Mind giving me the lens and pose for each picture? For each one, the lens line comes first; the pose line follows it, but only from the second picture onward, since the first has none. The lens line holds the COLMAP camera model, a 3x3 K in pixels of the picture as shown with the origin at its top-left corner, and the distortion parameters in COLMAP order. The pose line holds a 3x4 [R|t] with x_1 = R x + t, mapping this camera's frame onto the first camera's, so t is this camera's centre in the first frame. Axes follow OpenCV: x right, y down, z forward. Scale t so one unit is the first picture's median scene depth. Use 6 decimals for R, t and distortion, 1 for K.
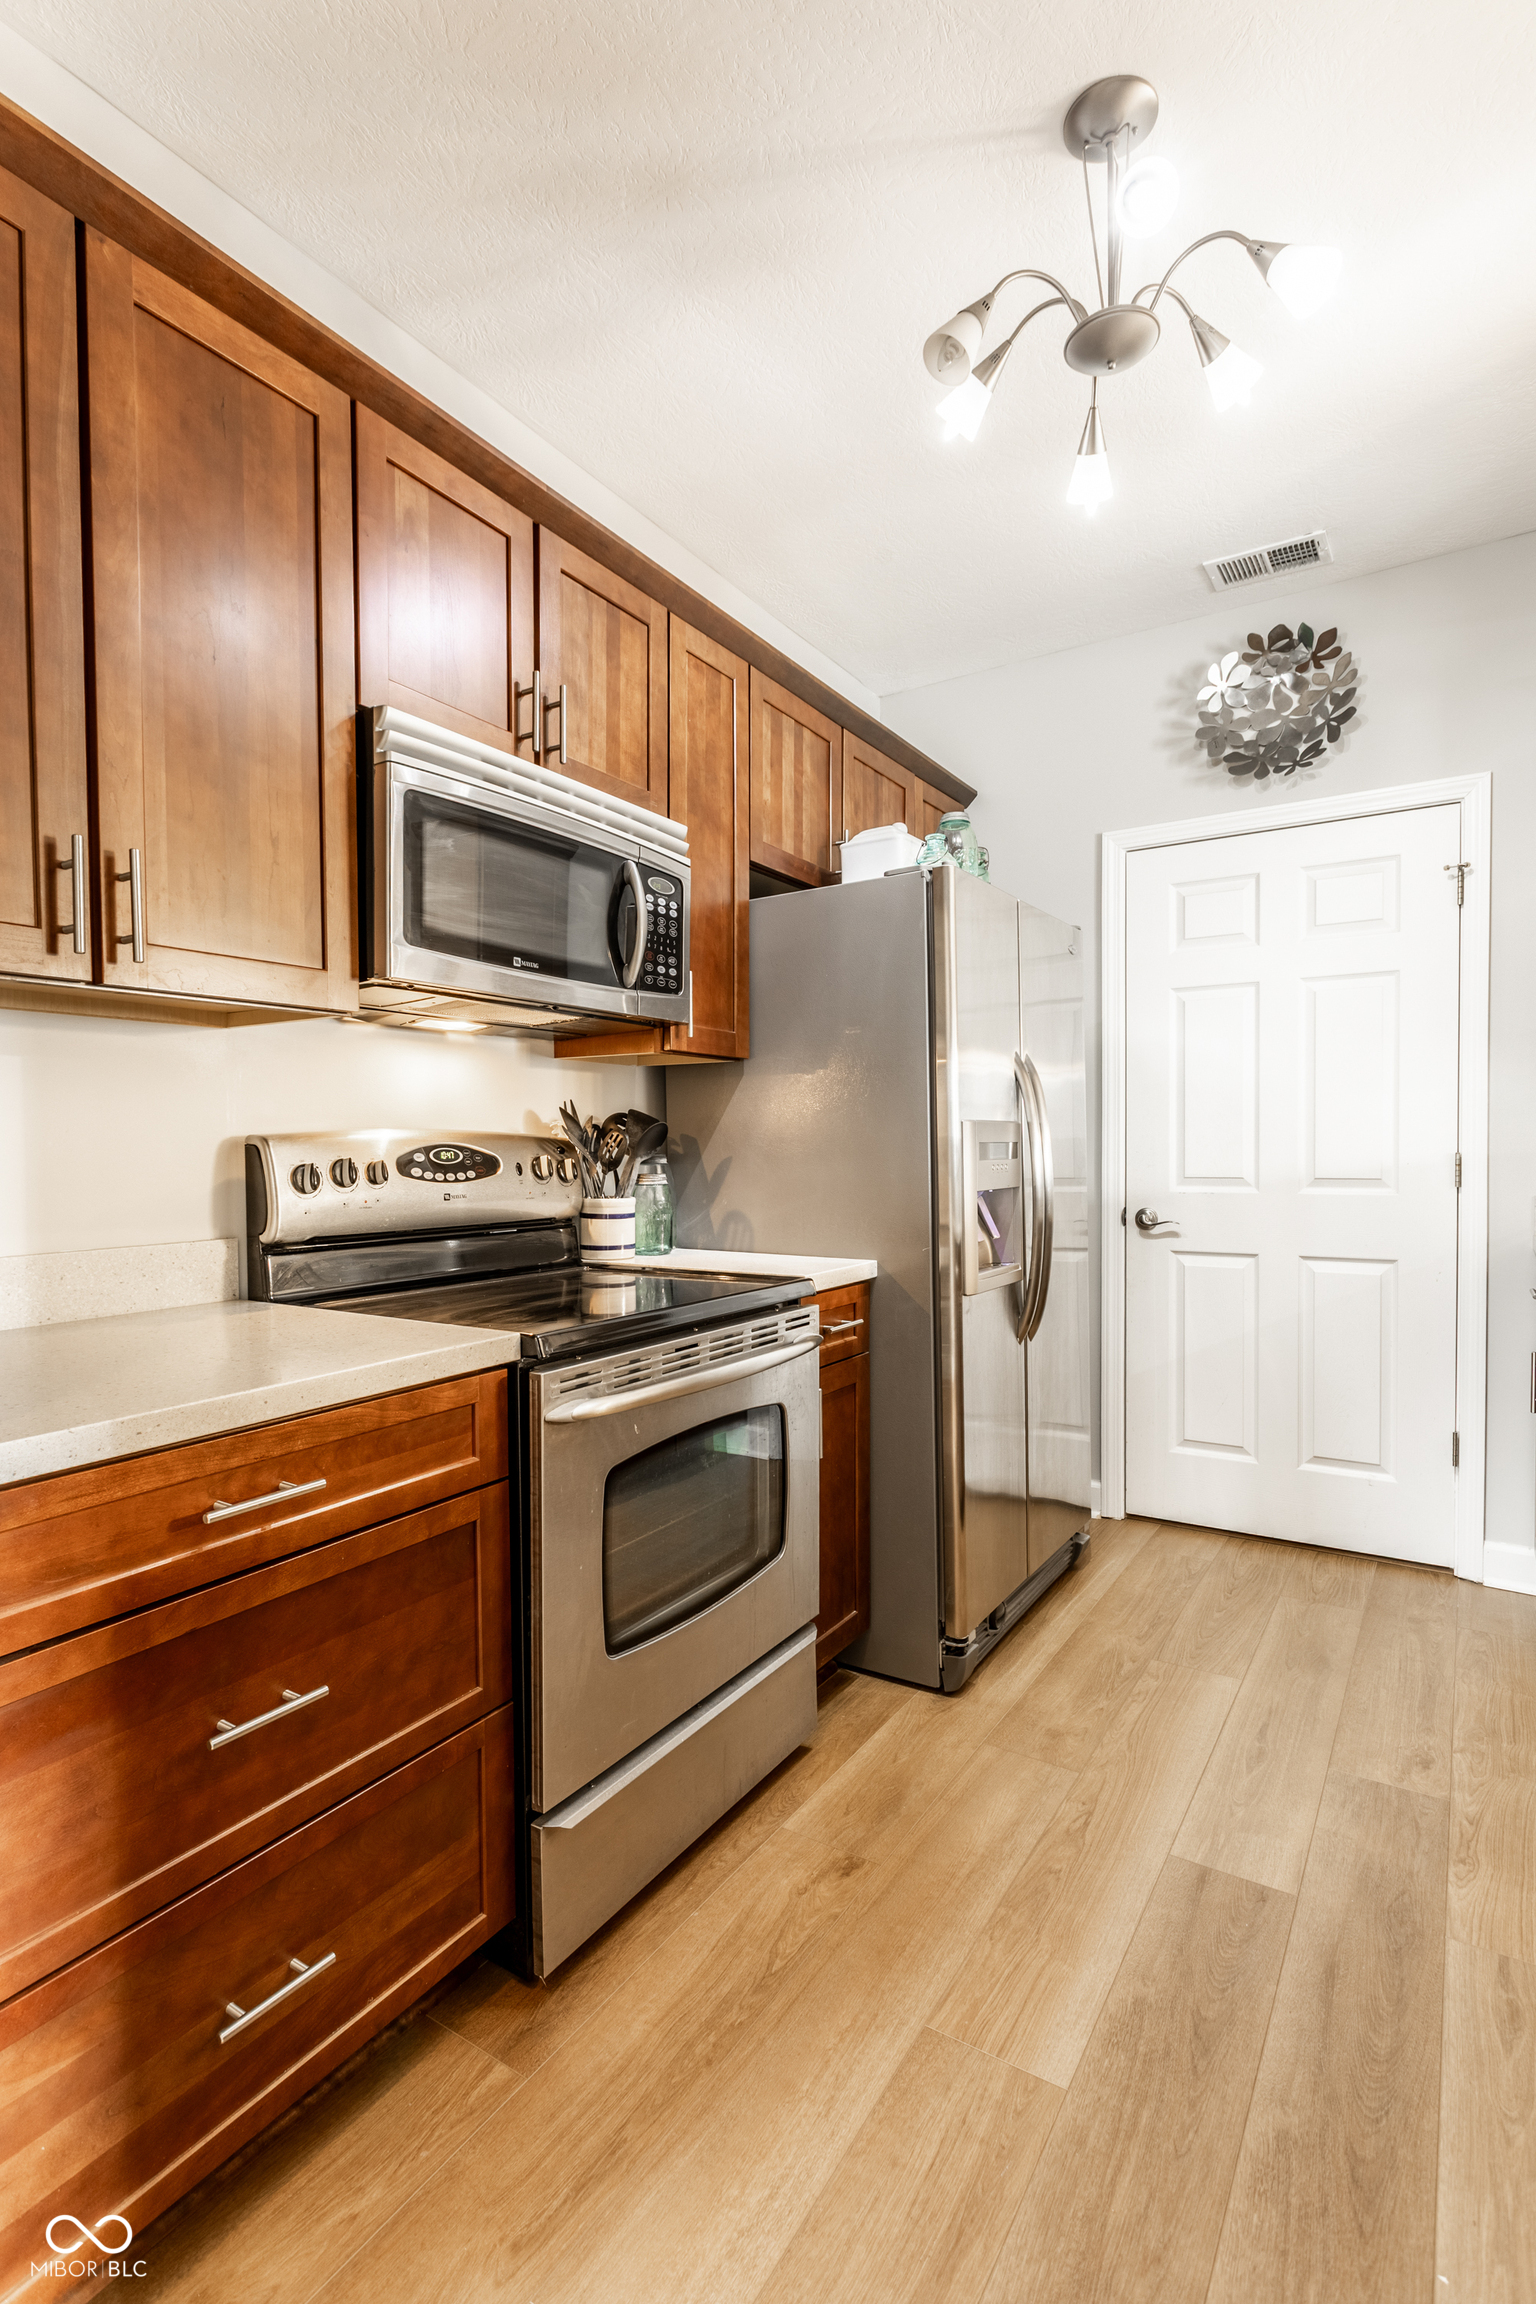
lens RADIAL K [[1101.8, 0, 766.6], [0, 1101.8, 1176.0], [0, 0, 1]] dist [0.000186, 0.000028]
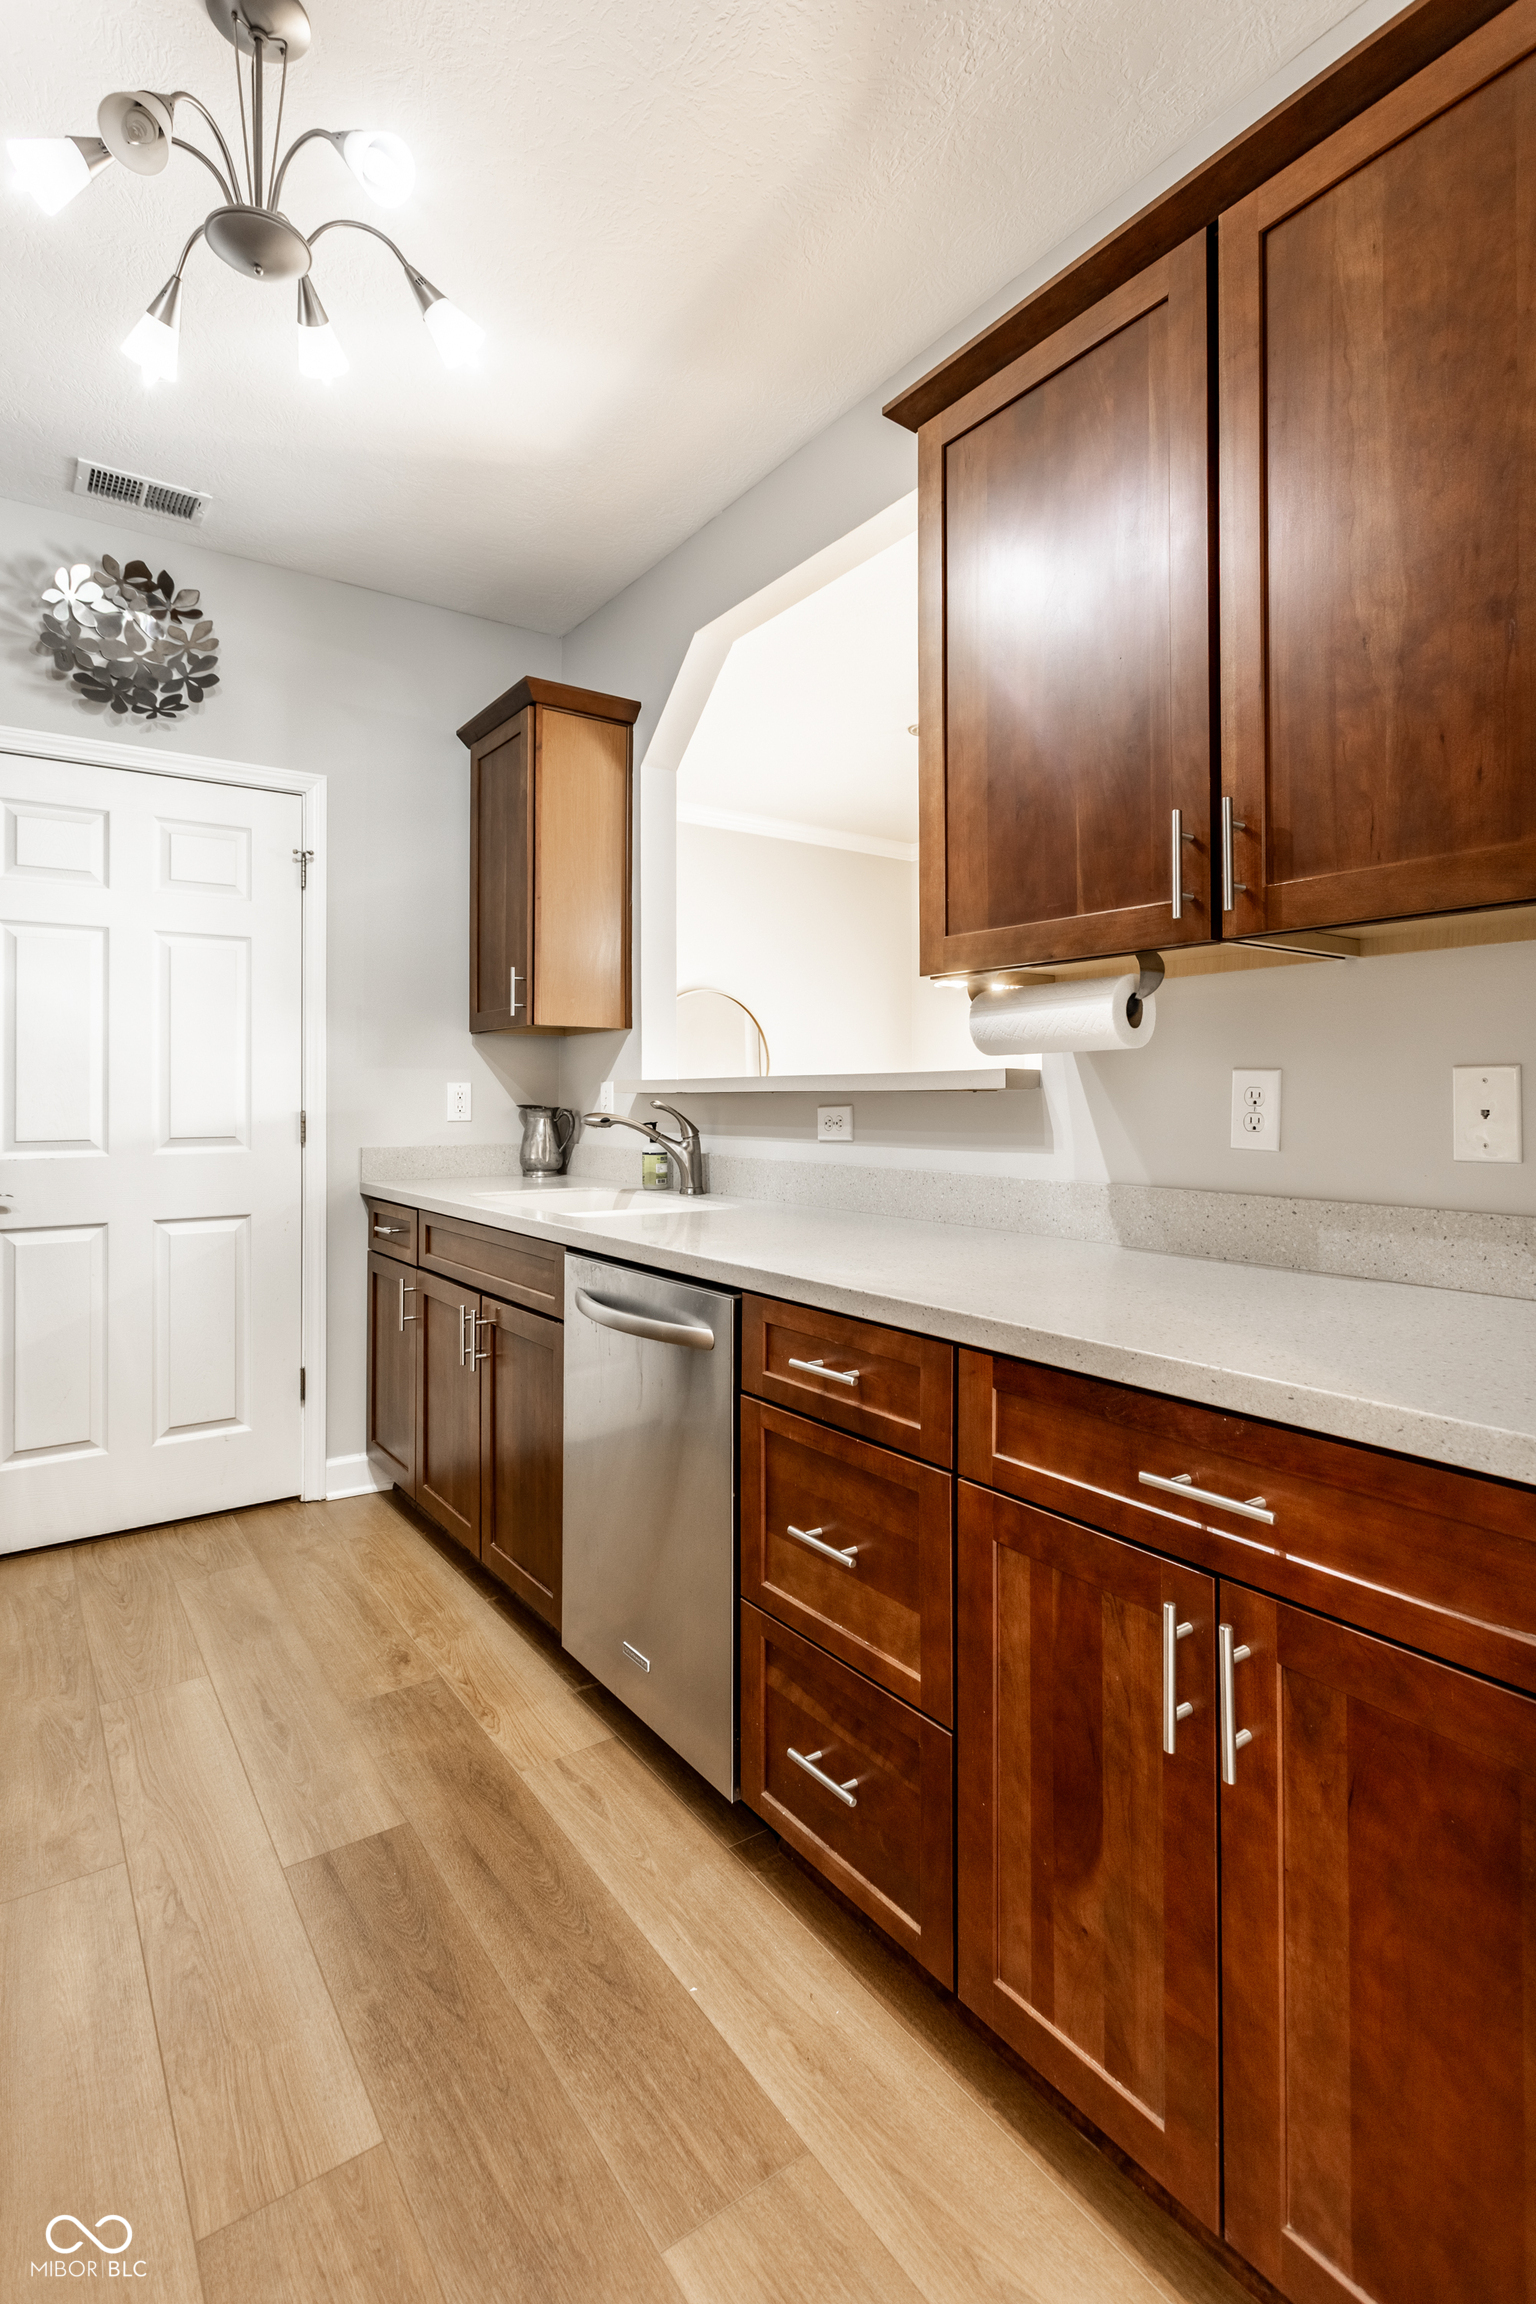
lens RADIAL K [[1107.4, 0, 760.6], [0, 1107.4, 1086.8], [0, 0, 1]] dist [0.001056, 0.000656]
pose [[0.386180, 0.014015, 0.922317, -0.272520], [0.026621, 0.999299, -0.026331, -0.005137], [-0.922039, 0.034721, 0.385536, 0.193243]]
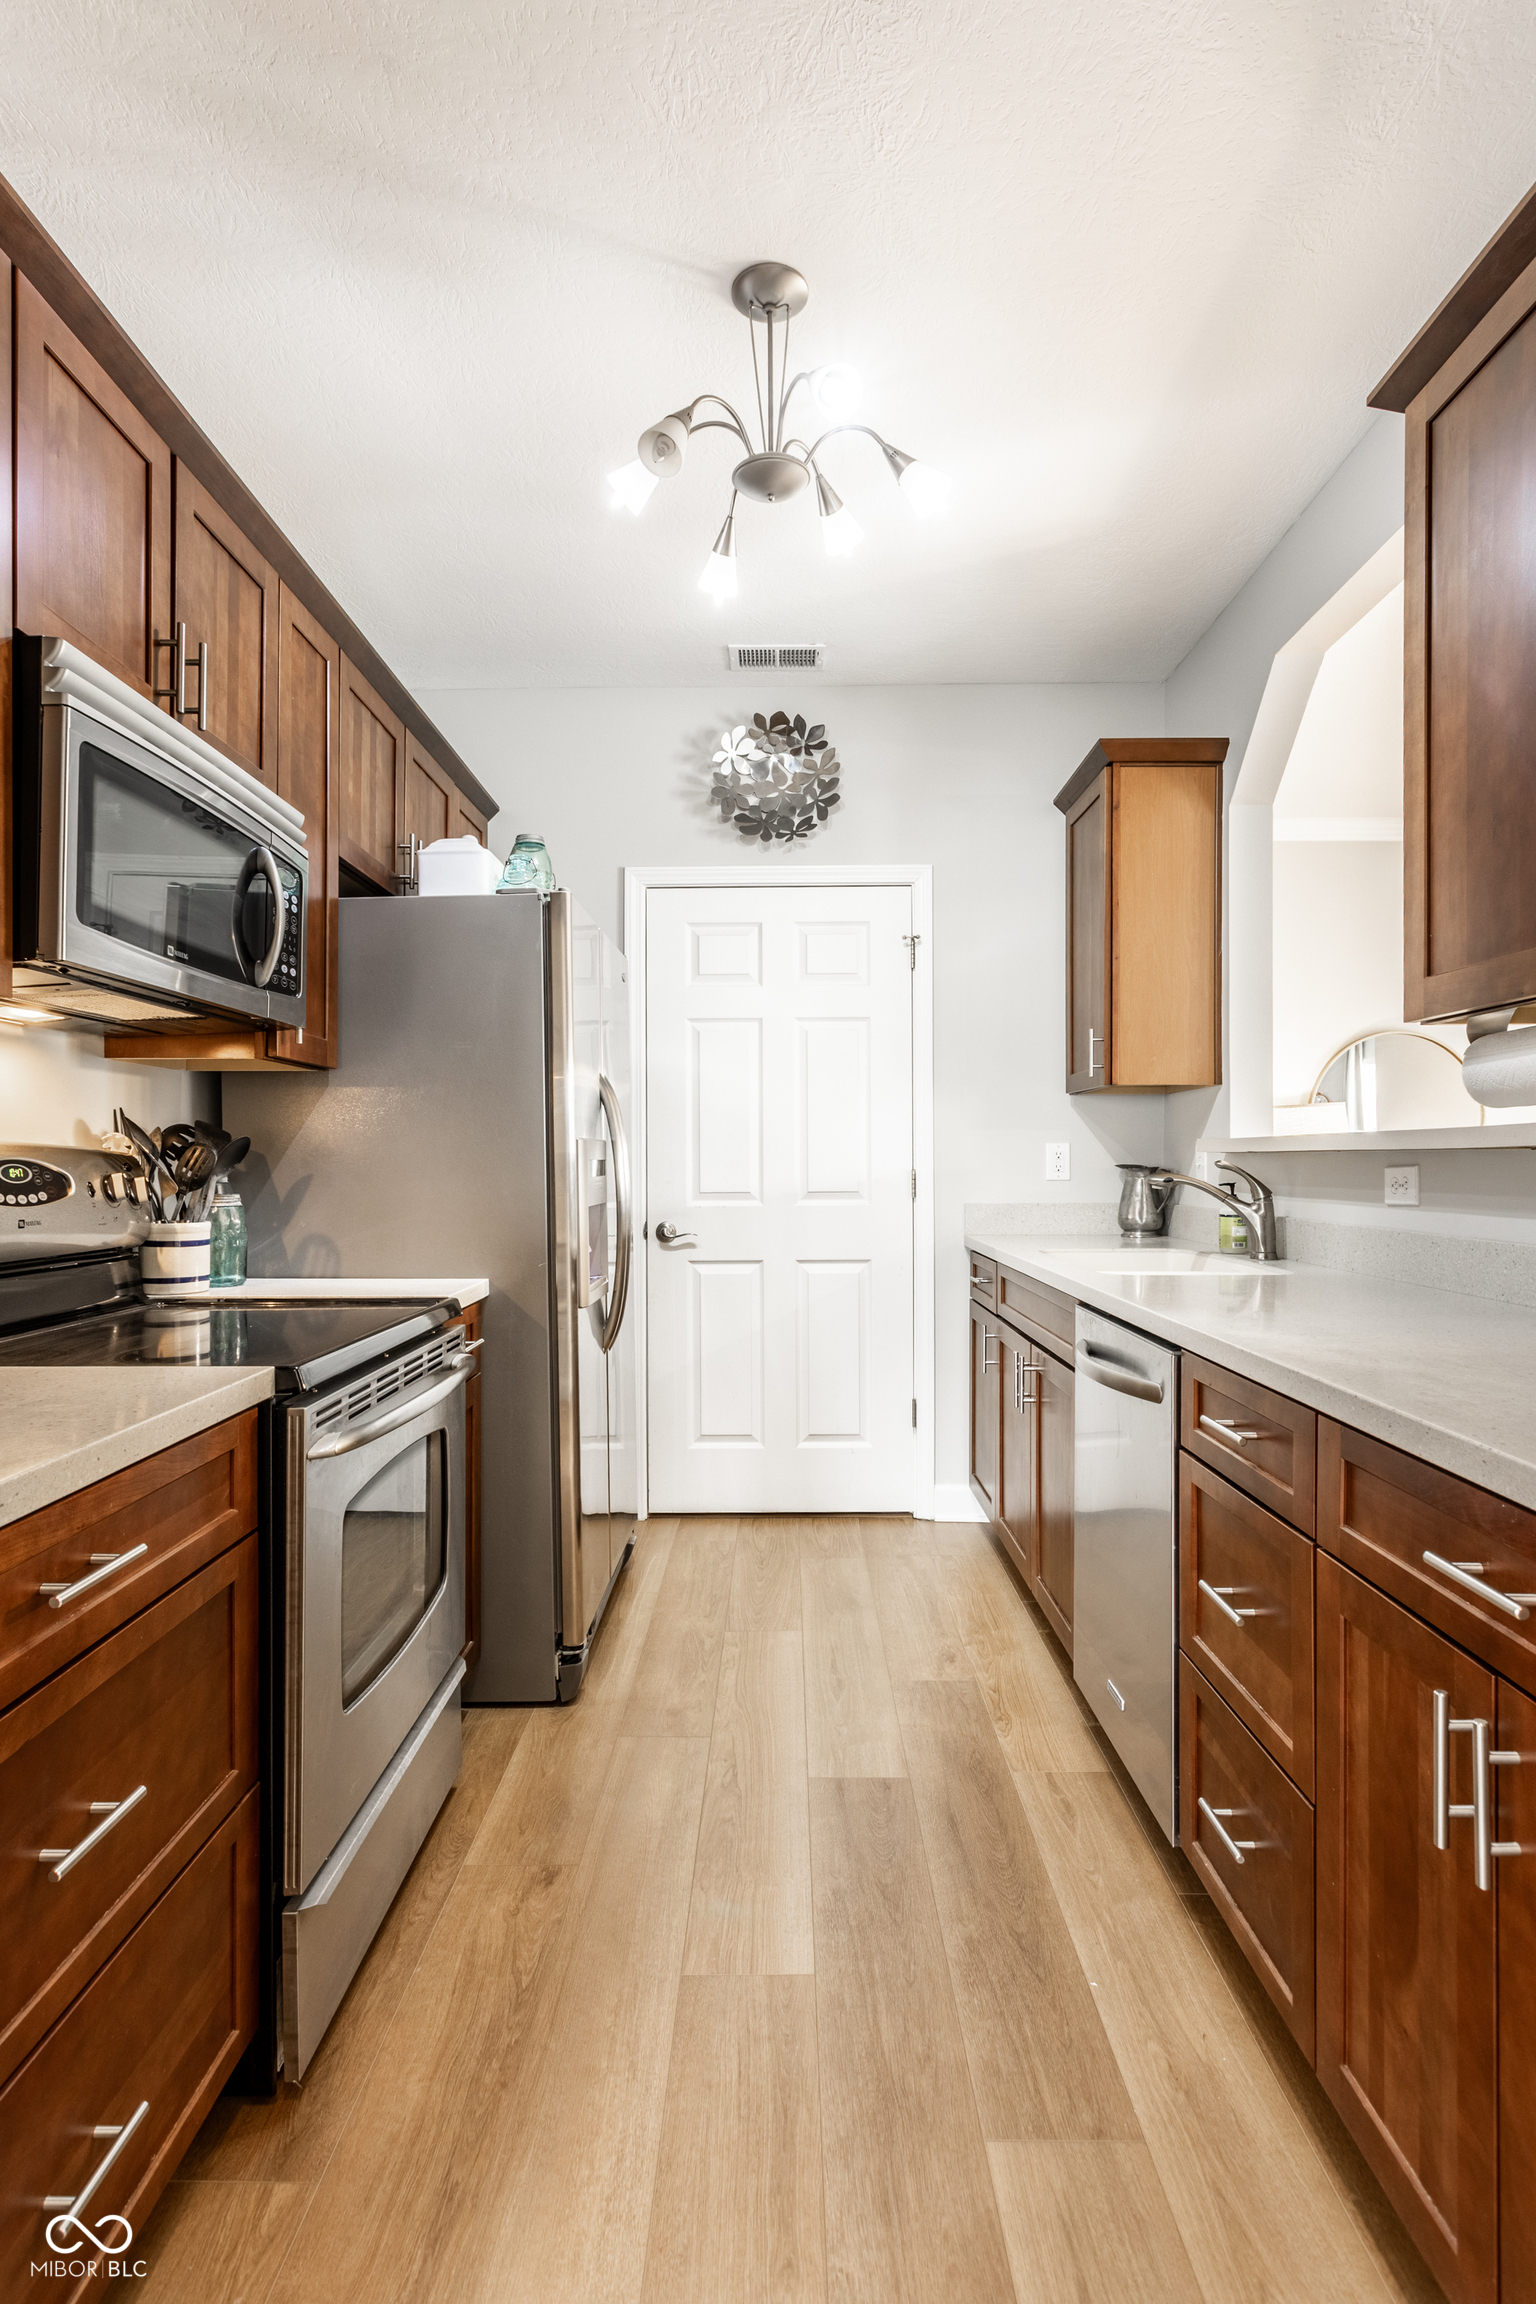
lens RADIAL K [[1170.6, 0, 776.5], [0, 1170.6, 1164.2], [0, 0, 1]] dist [-0.000001, 0.001844]
pose [[0.846777, 0.001505, 0.531946, -0.246167], [0.013040, 0.999637, -0.023586, 0.002090], [-0.531788, 0.026908, 0.846450, -0.027878]]
